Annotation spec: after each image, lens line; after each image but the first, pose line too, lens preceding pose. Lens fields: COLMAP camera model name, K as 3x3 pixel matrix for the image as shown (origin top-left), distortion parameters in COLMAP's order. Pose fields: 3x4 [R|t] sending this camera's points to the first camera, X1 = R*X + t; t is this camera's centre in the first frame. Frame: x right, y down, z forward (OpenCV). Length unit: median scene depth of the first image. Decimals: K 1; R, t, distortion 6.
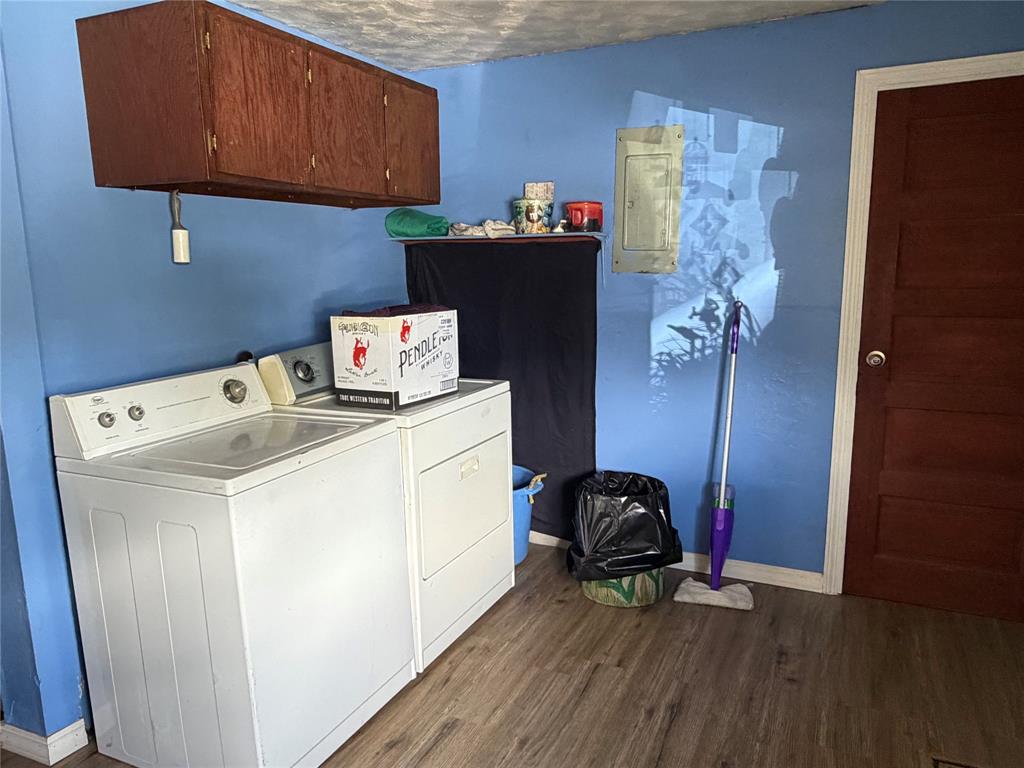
lens RADIAL K [[721.3, 0, 509.6], [0, 721.3, 388.5], [0, 0, 1]] dist [0.002987, -0.010307]
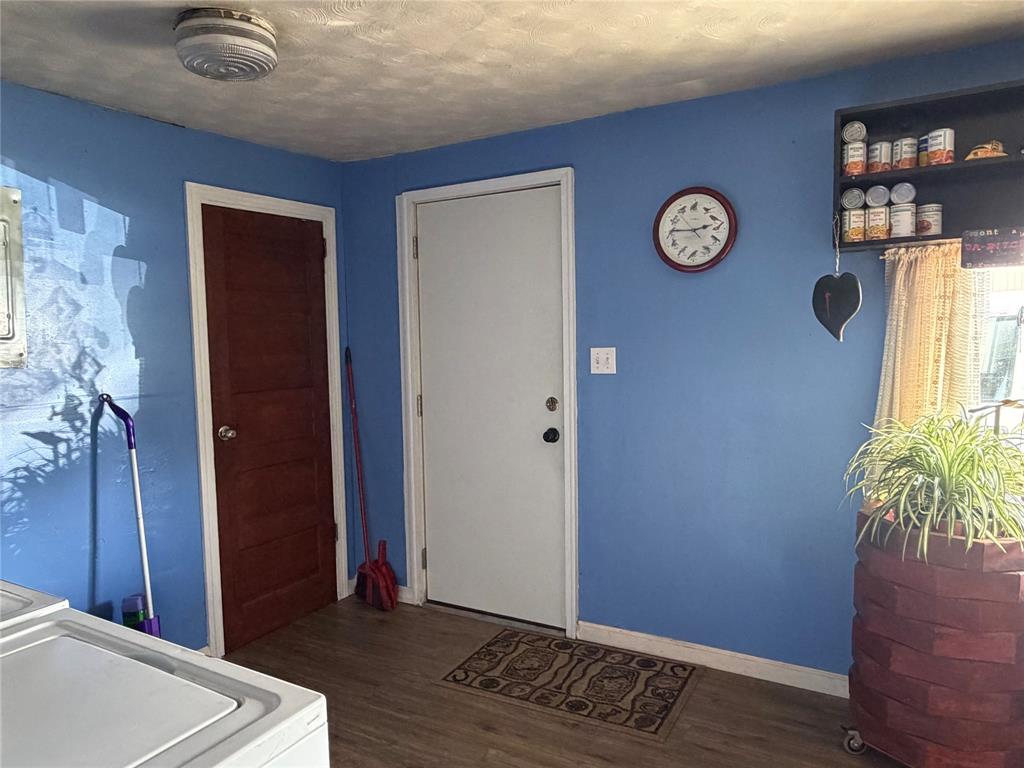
lens RADIAL K [[721.3, 0, 511.4], [0, 721.3, 384.0], [0, 0, 1]] dist [0.002987, -0.010307]
pose [[0.076168, -0.059141, 0.995340, -0.544729], [0.193609, 0.980117, 0.043421, -0.072737], [-0.978118, 0.189400, 0.086103, 0.414009]]
